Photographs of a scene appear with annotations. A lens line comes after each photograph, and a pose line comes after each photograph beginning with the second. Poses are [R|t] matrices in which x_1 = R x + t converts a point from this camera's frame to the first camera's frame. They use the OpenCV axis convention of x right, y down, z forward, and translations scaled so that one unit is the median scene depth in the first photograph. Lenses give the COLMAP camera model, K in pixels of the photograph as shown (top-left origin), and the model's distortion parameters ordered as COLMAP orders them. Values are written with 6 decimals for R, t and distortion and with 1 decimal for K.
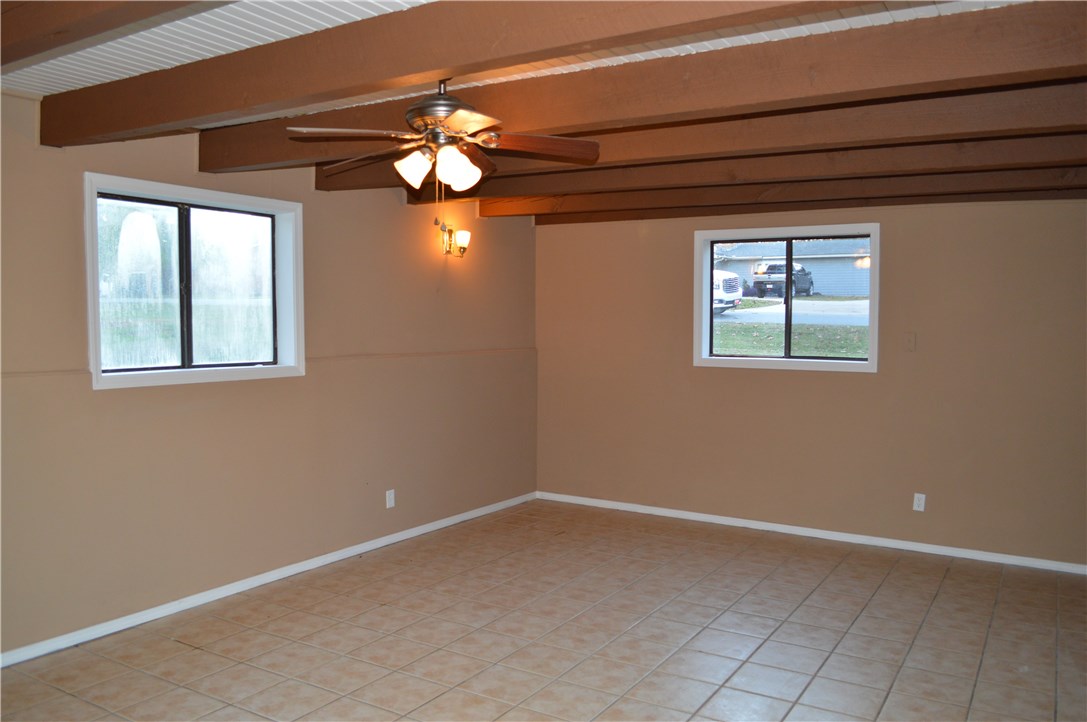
lens RADIAL K [[871.8, 0, 540.5], [0, 871.8, 365.0], [0, 0, 1]] dist [-0.074498, 0.005676]
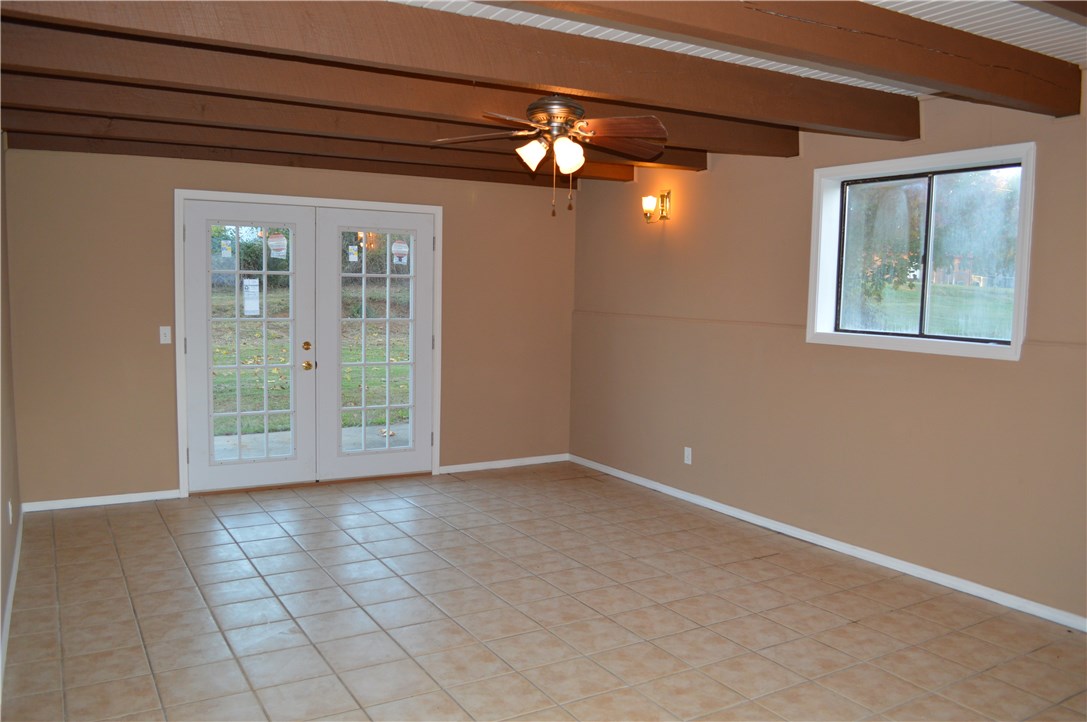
lens RADIAL K [[871.8, 0, 540.5], [0, 871.8, 365.0], [0, 0, 1]] dist [-0.074498, 0.005676]
pose [[-0.474138, 0.062635, -0.878220, 0.725020], [-0.067100, 0.991995, 0.106976, -0.044307], [0.877890, 0.109650, -0.466139, 1.154043]]
